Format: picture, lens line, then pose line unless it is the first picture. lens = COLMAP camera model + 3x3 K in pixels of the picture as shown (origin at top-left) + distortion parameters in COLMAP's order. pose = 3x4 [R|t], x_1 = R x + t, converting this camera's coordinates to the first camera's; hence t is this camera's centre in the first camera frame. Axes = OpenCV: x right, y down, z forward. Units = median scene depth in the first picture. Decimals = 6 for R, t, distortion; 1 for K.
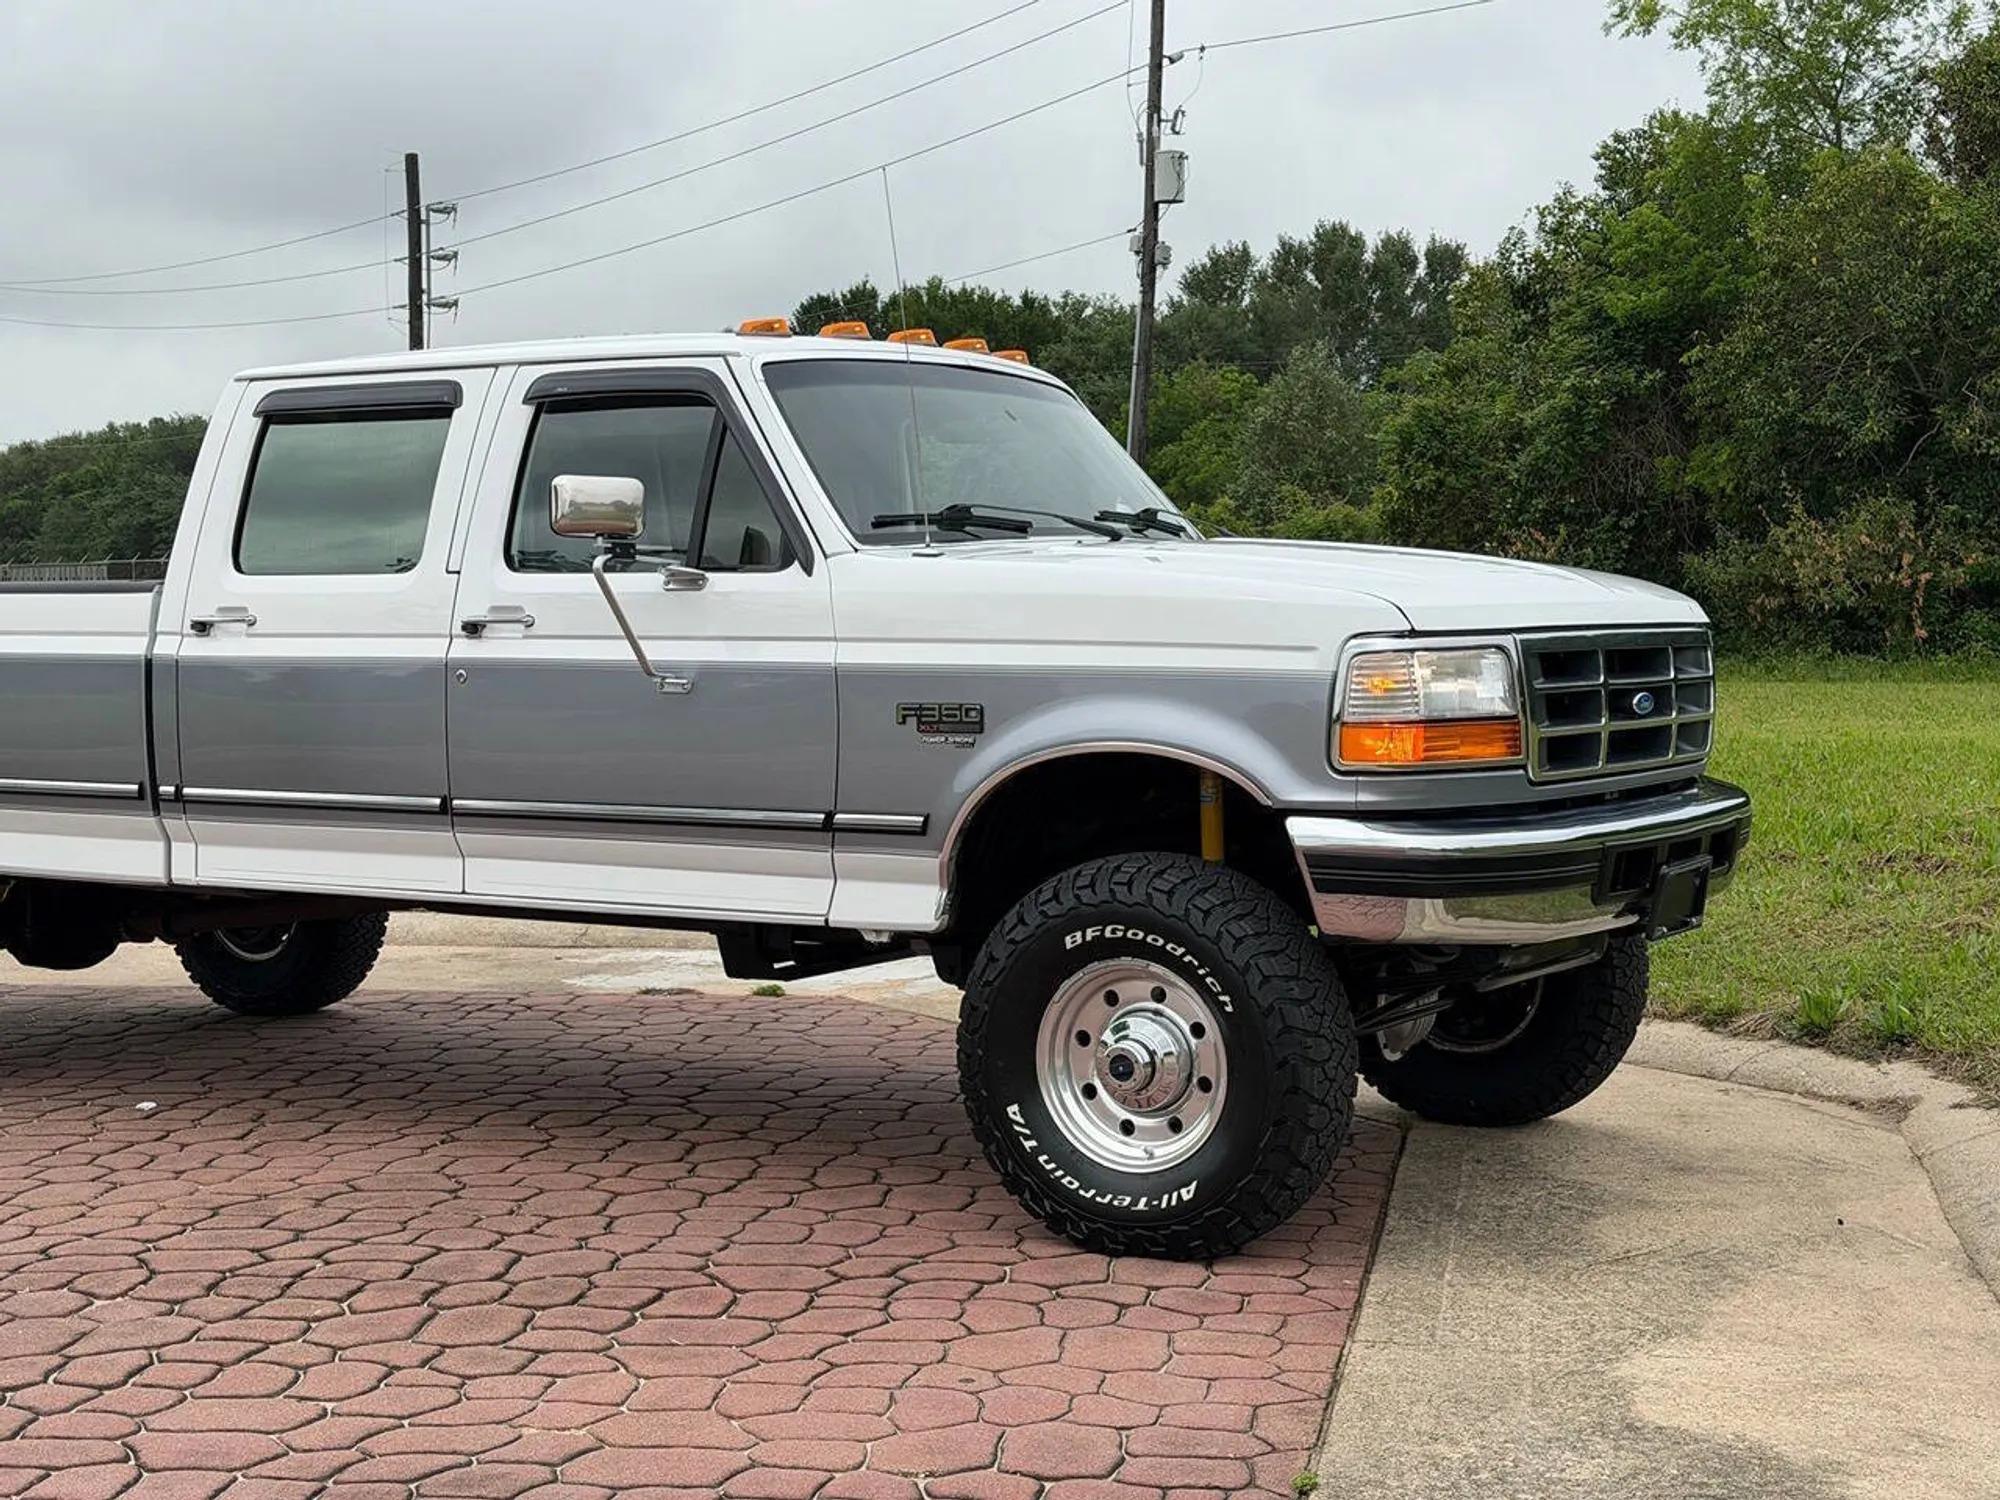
lens RADIAL K [[2847.6, 0, 1000.0], [0, 2847.6, 750.0], [0, 0, 1]] dist [0.187304, -0.387929]
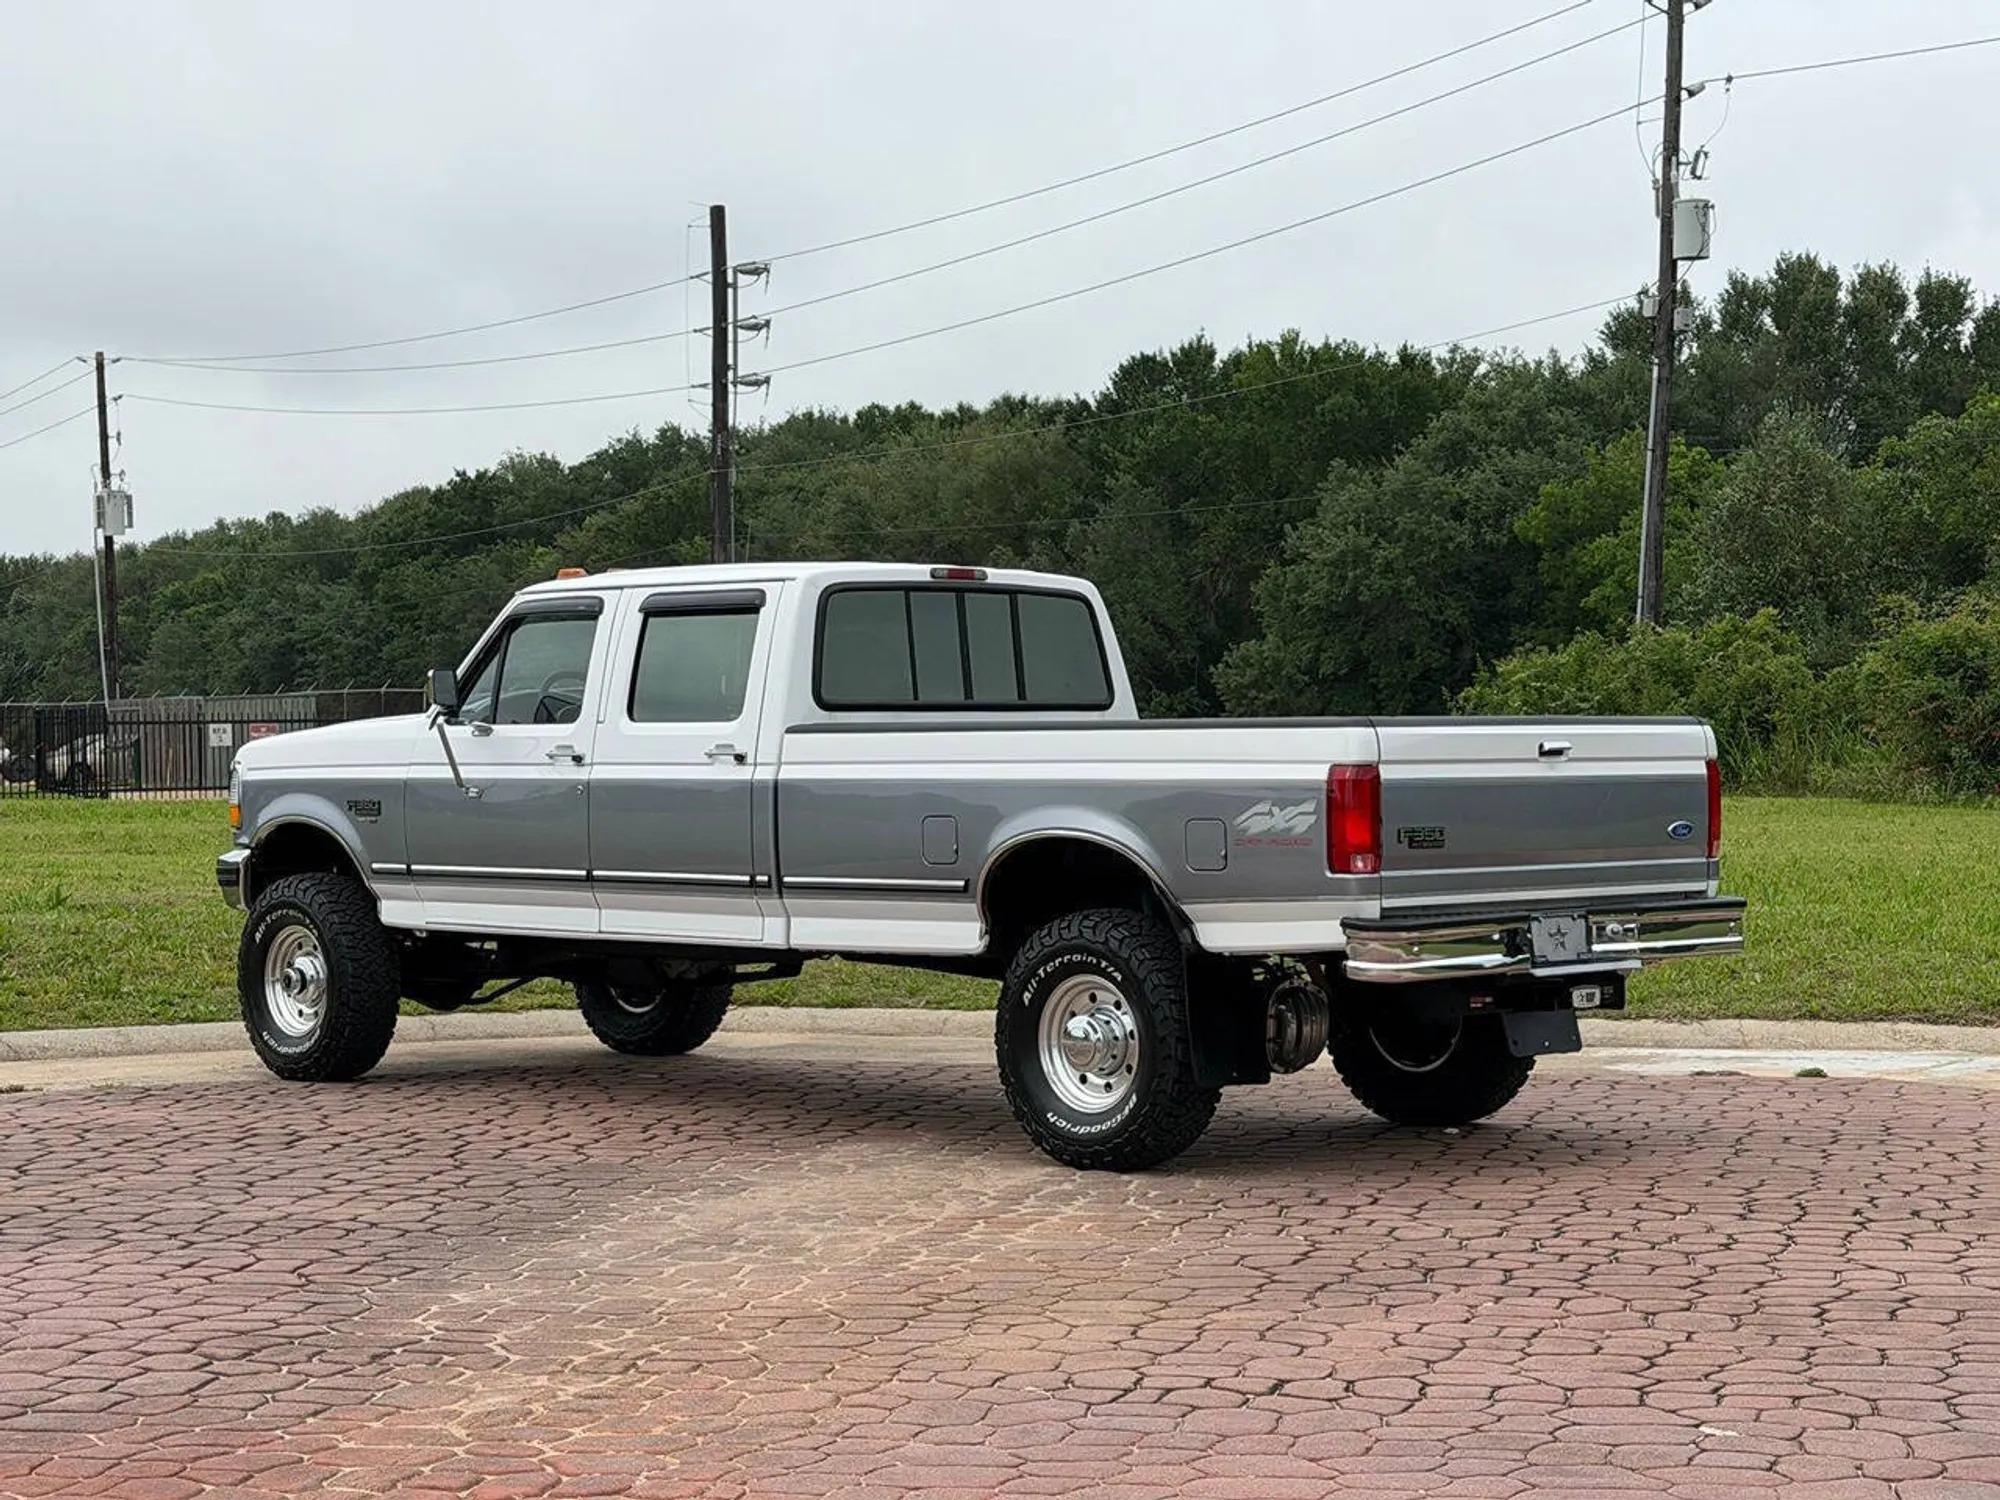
lens RADIAL K [[3727.8, 0, 1000.0], [0, 3727.8, 750.0], [0, 0, 1]] dist [0.156539, -0.068522]
pose [[0.997131, -0.004522, -0.075562, -0.390154], [0.000914, 0.998860, -0.047717, 0.036312], [0.075692, 0.047511, 0.995999, -0.697857]]
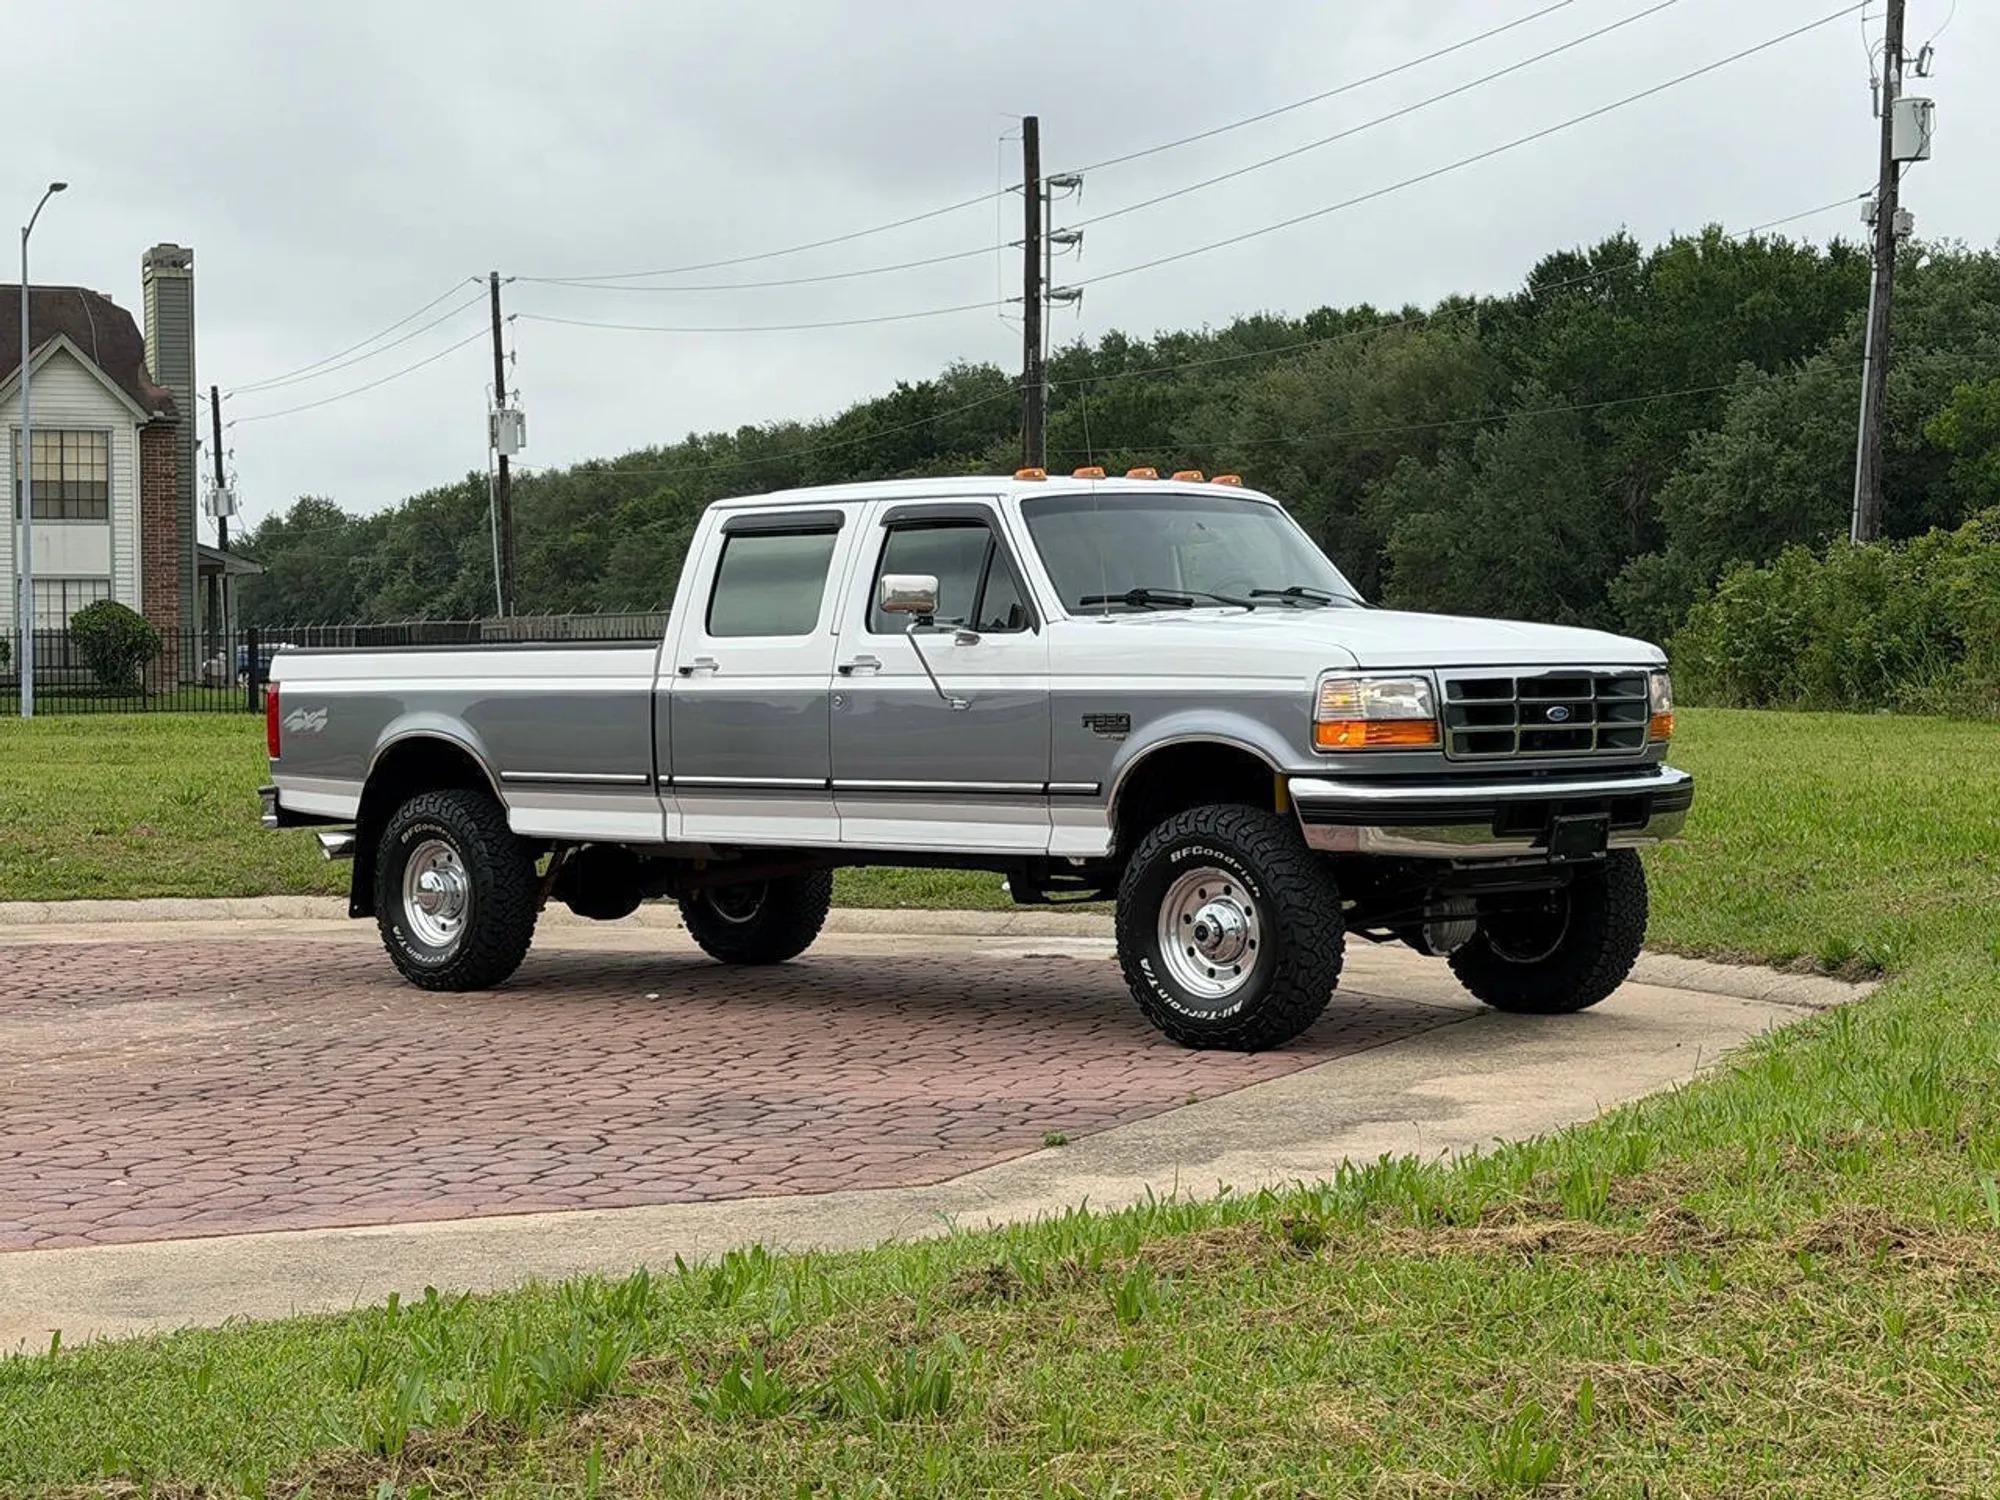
lens RADIAL K [[3913.4, 0, 1000.0], [0, 3913.4, 750.0], [0, 0, 1]] dist [0.177348, -0.143501]
pose [[0.975875, -0.000083, -0.218329, 0.334280], [-0.005817, 0.999635, -0.026382, 0.052158], [0.218251, 0.027015, 0.975519, -0.974596]]
